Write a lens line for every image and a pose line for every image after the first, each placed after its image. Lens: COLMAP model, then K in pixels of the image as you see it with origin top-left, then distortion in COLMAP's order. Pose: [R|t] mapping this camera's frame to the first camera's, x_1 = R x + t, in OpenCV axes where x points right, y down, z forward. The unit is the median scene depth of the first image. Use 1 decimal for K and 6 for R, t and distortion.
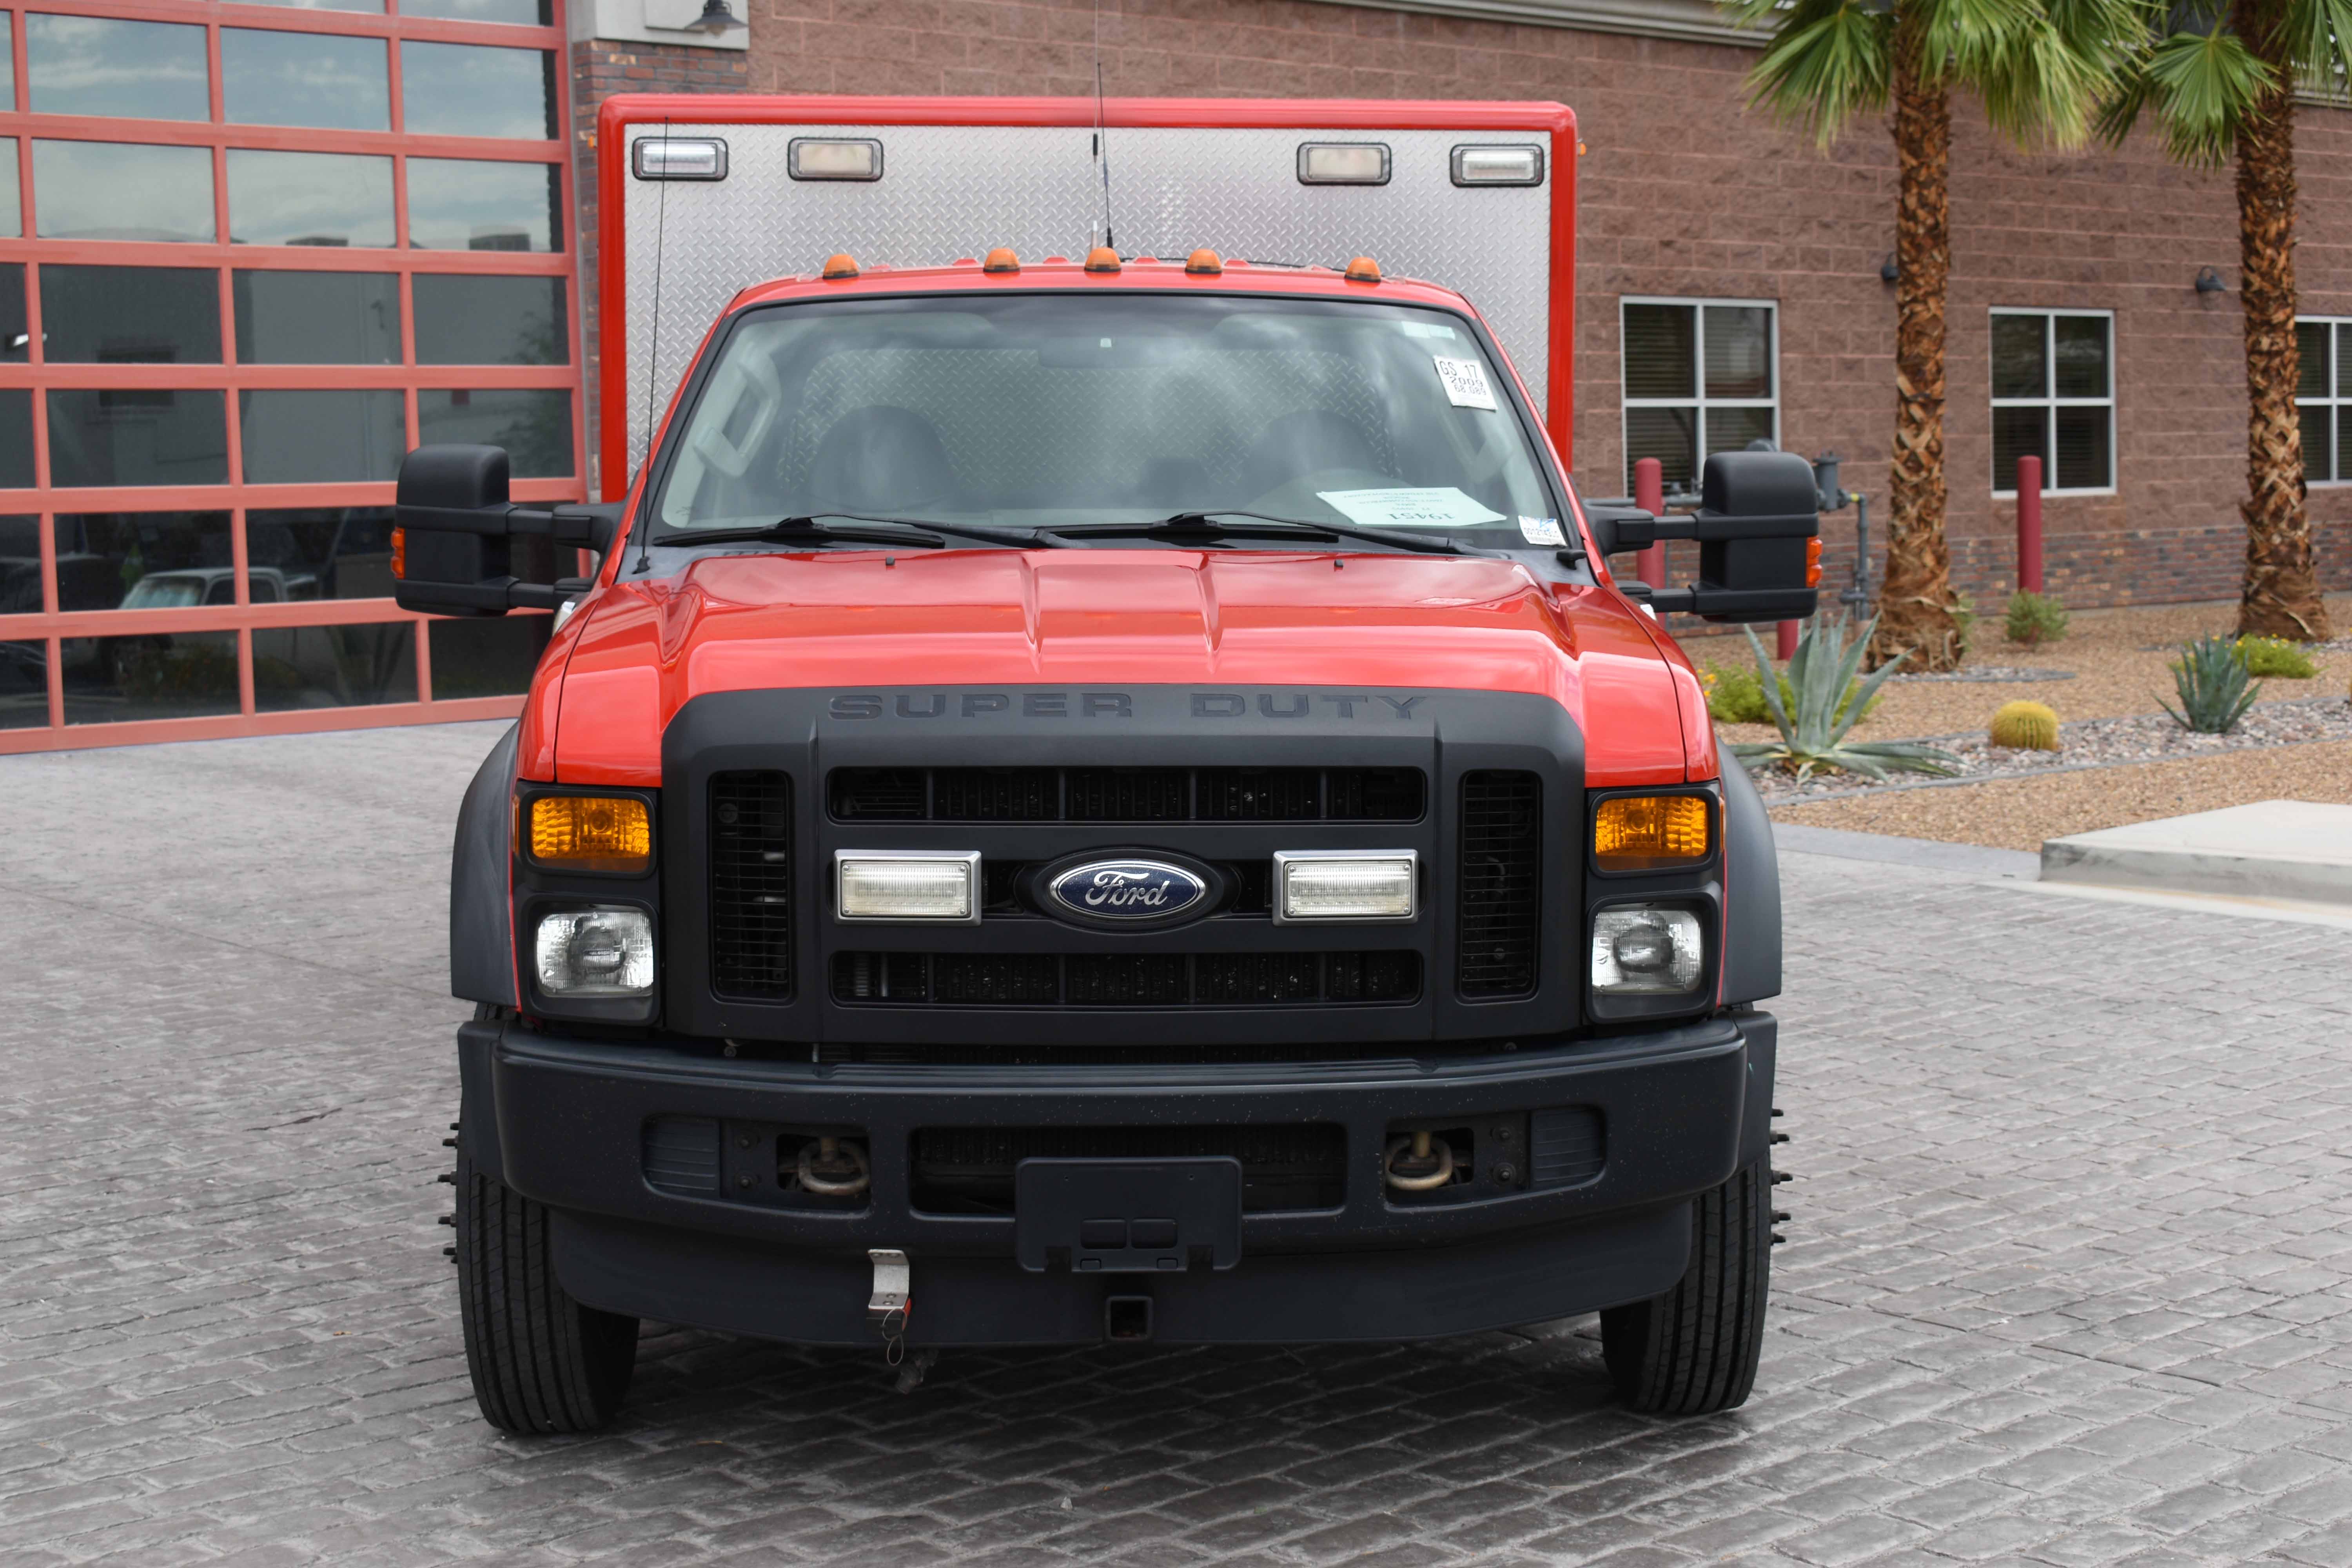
lens RADIAL K [[3552.8, 0, 1176.0], [0, 3552.8, 784.0], [0, 0, 1]] dist [-0.001283, -0.059280]
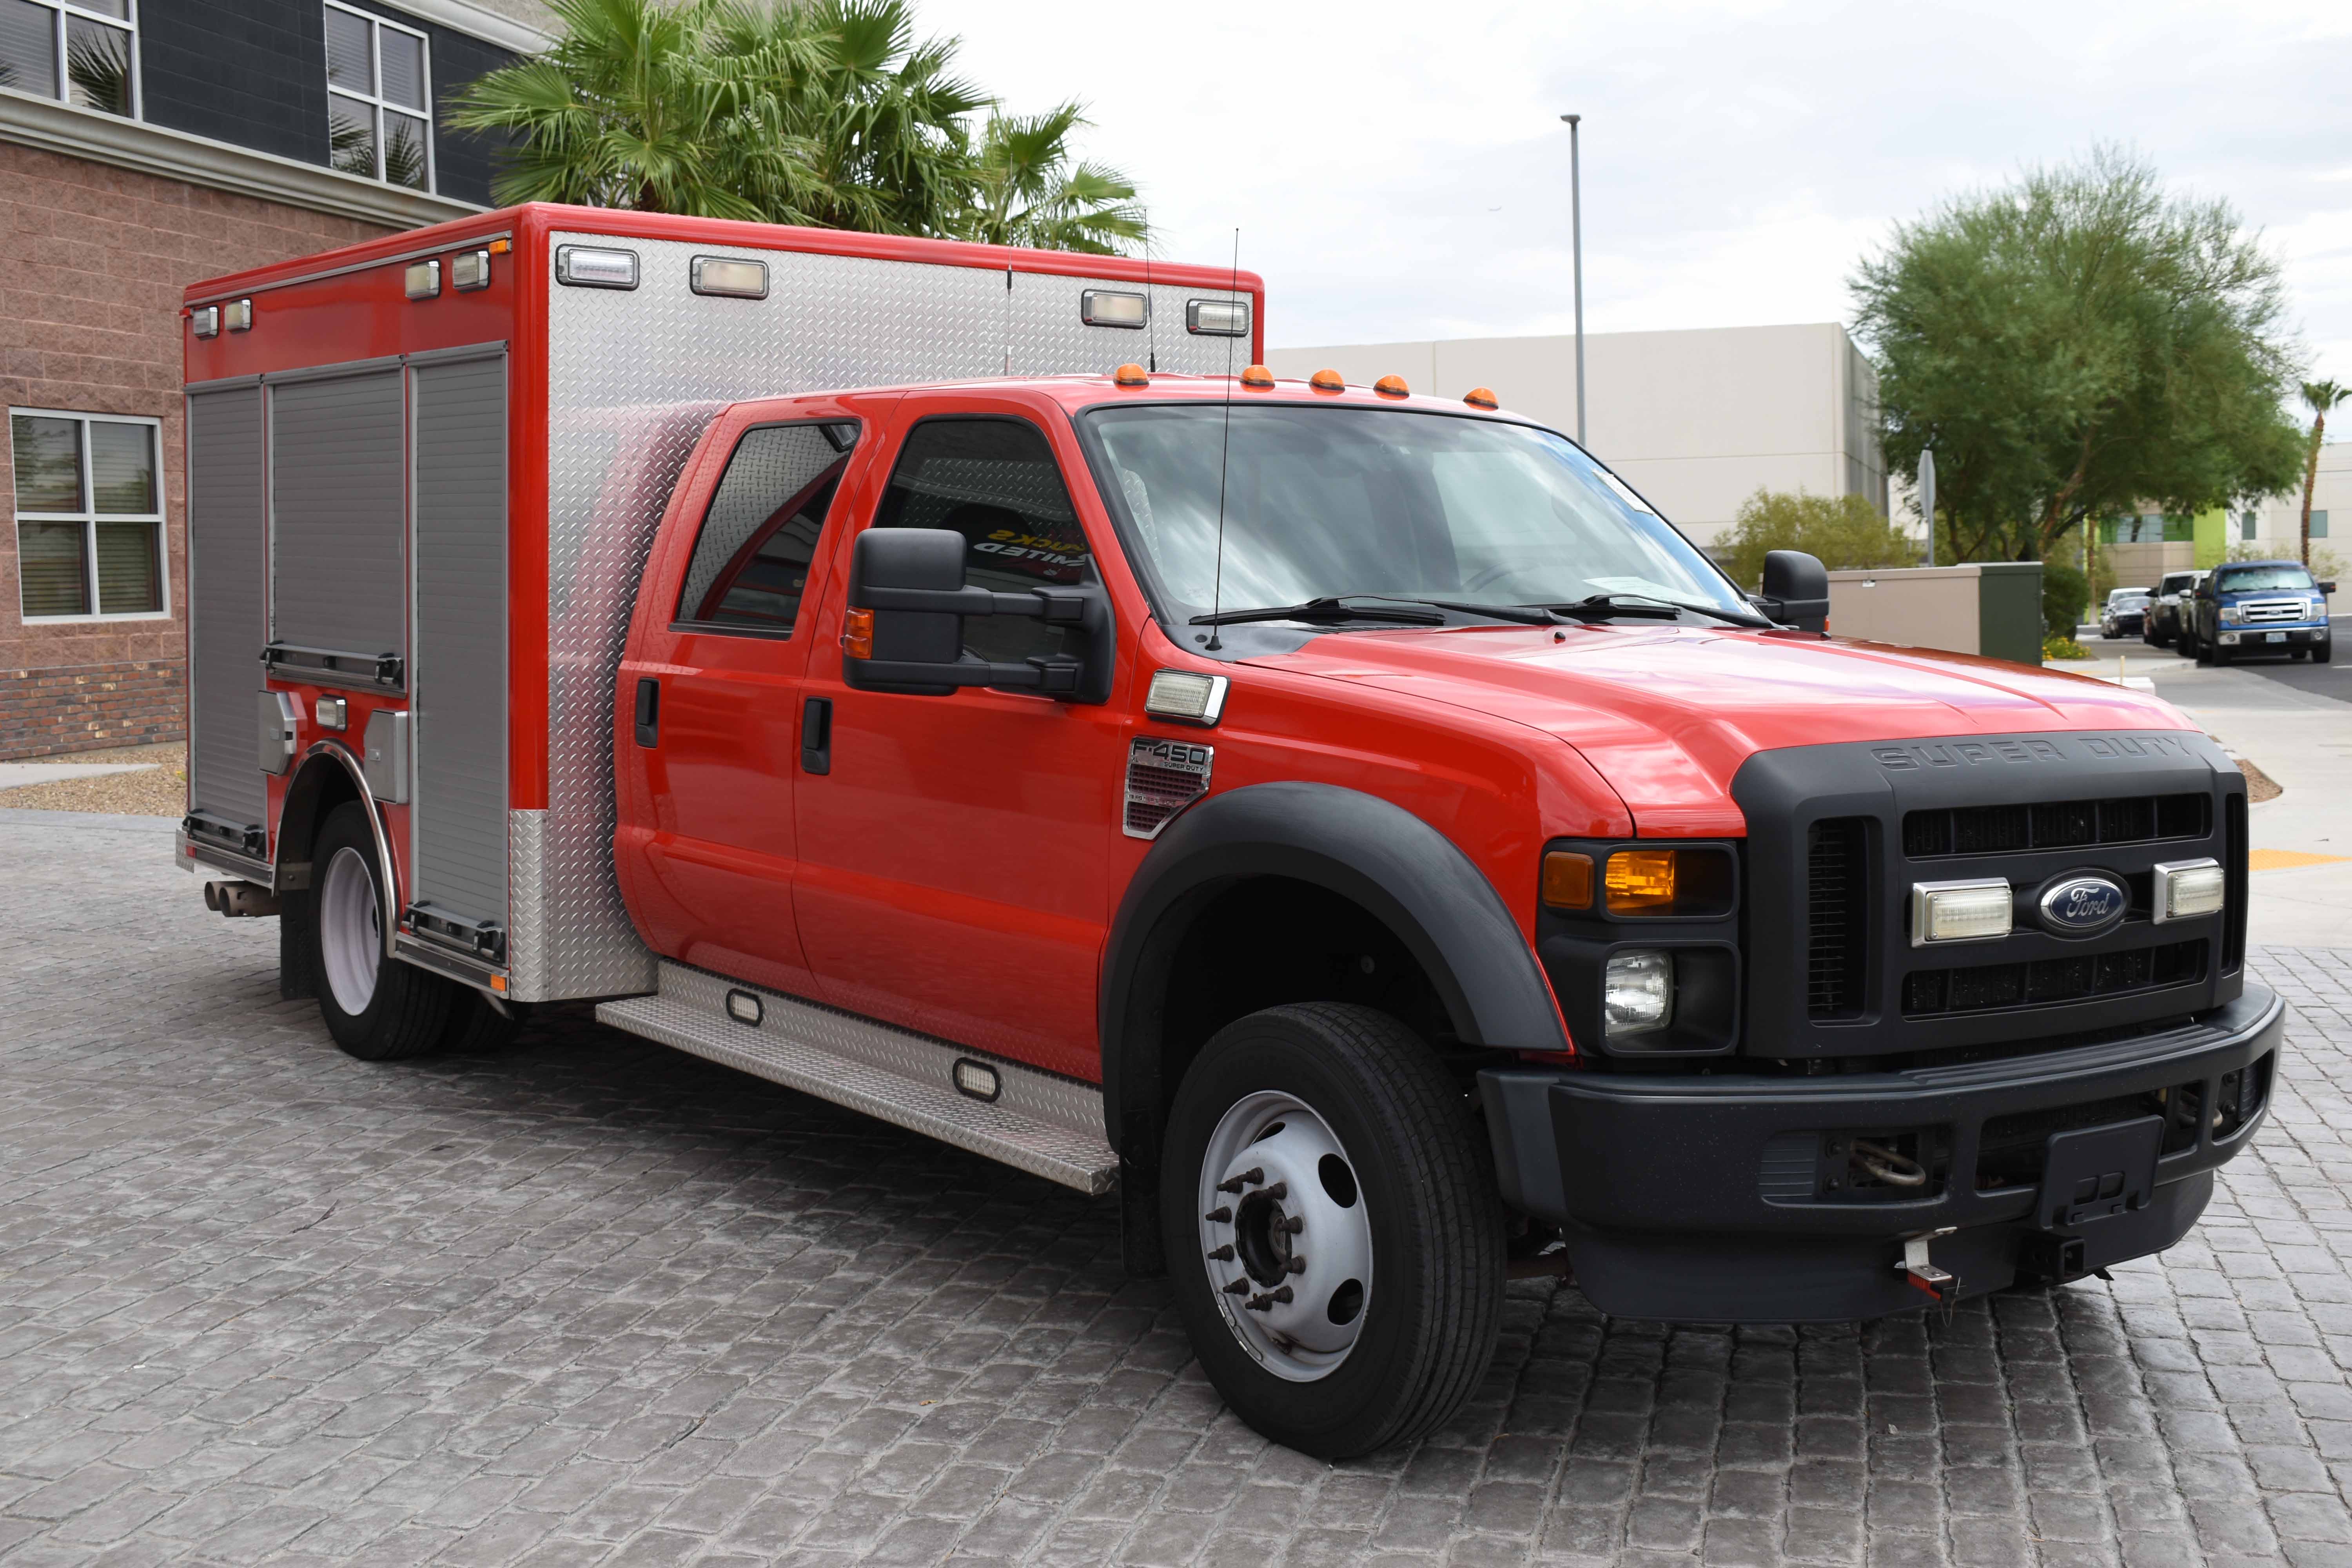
lens RADIAL K [[2742.1, 0, 1176.0], [0, 2742.1, 784.0], [0, 0, 1]] dist [-0.036953, 0.000465]
pose [[0.834613, -0.035284, 0.549705, -0.675450], [0.043898, 0.999033, -0.002524, -0.018895], [-0.549084, 0.026237, 0.835355, 0.343198]]
